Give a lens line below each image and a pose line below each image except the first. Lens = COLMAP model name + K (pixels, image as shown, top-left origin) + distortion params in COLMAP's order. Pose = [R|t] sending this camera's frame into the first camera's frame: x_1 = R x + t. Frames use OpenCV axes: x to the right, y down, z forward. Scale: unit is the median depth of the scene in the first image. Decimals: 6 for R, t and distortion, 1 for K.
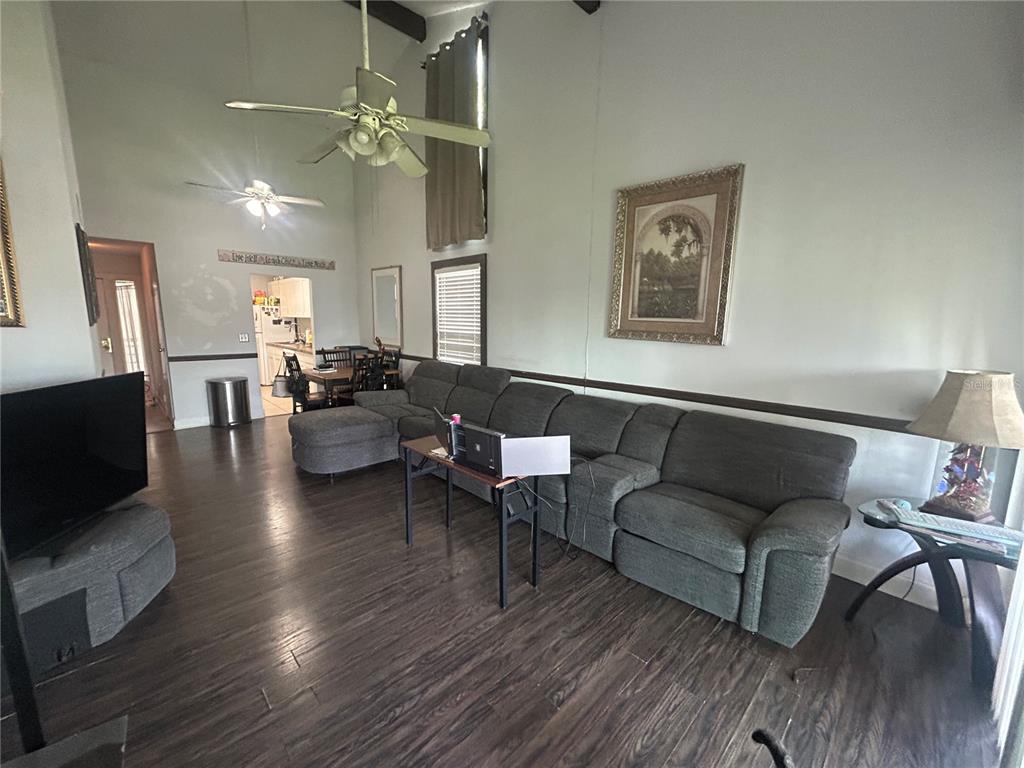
lens RADIAL K [[415.6, 0, 509.0], [0, 415.6, 384.6], [0, 0, 1]] dist [-0.000494, 0.000251]
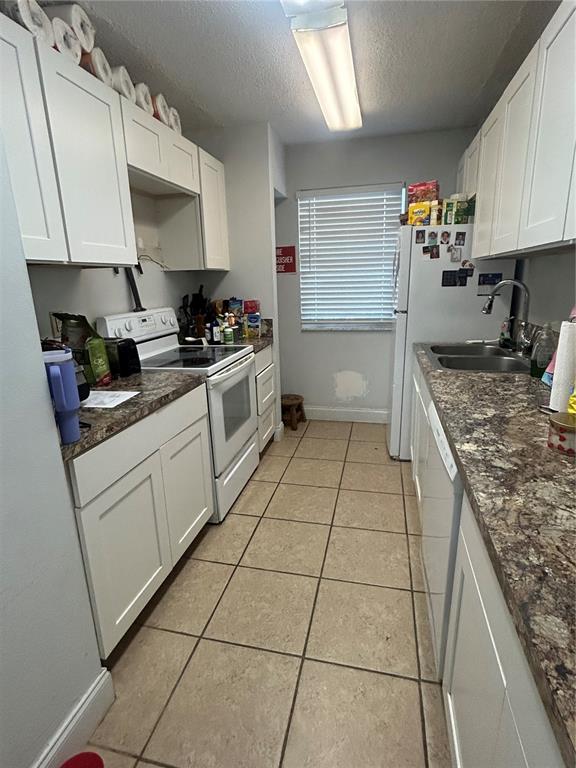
lens RADIAL K [[394.2, 0, 289.7], [0, 394.2, 381.6], [0, 0, 1]] dist [-0.001227, -0.001309]
pose [[0.540301, 0.188773, -0.820024, -1.122495], [-0.104027, 0.982021, 0.157523, -0.328693], [0.835017, 0.000195, 0.550224, 2.232886]]
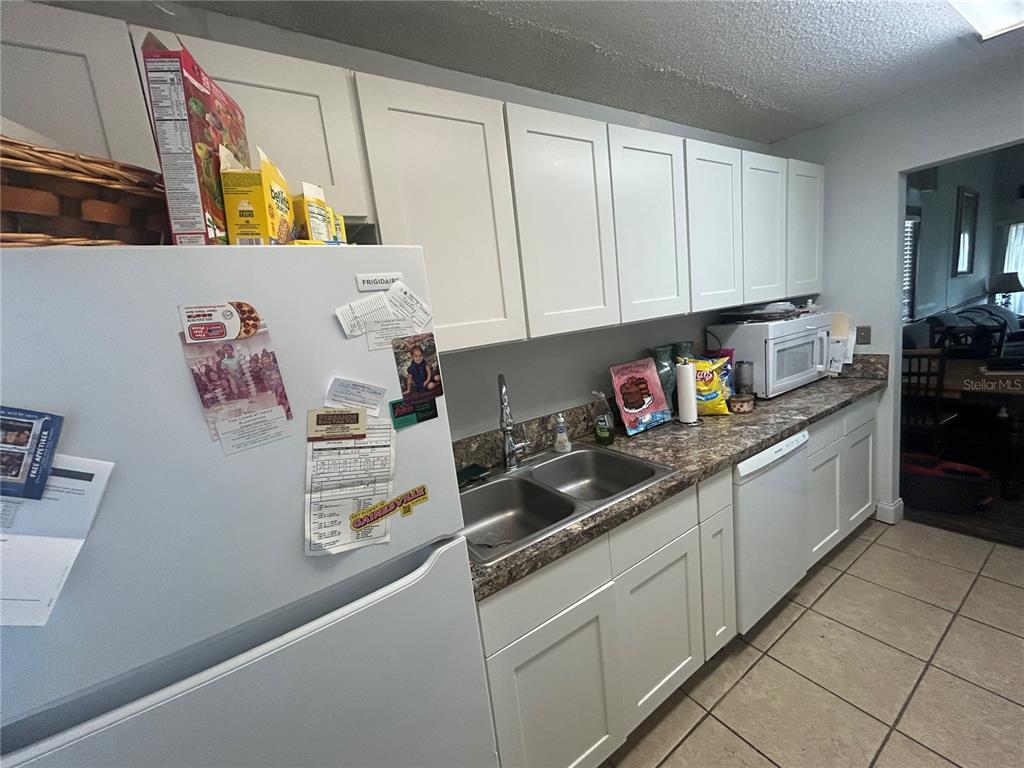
lens RADIAL K [[415.6, 0, 509.0], [0, 415.6, 384.6], [0, 0, 1]] dist [-0.000494, 0.000251]
pose [[0.186080, -0.196896, 0.962604, -2.034106], [0.273585, 0.951352, 0.141708, -0.501748], [-0.943677, 0.236985, 0.230895, 2.838622]]
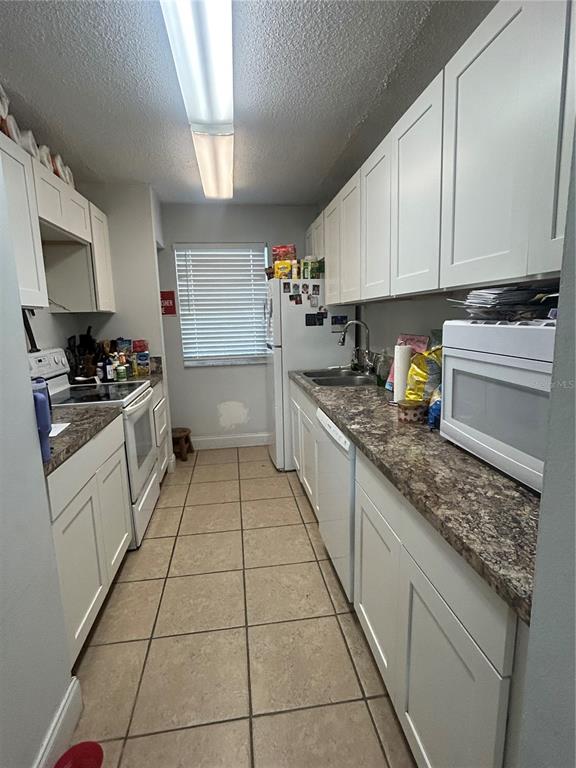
lens RADIAL K [[394.2, 0, 289.7], [0, 394.2, 381.6], [0, 0, 1]] dist [-0.001227, -0.001309]
pose [[0.809520, 0.063592, -0.583638, -1.075034], [-0.059778, 0.997878, 0.025813, -0.301833], [0.584041, 0.013993, 0.811603, 2.066663]]
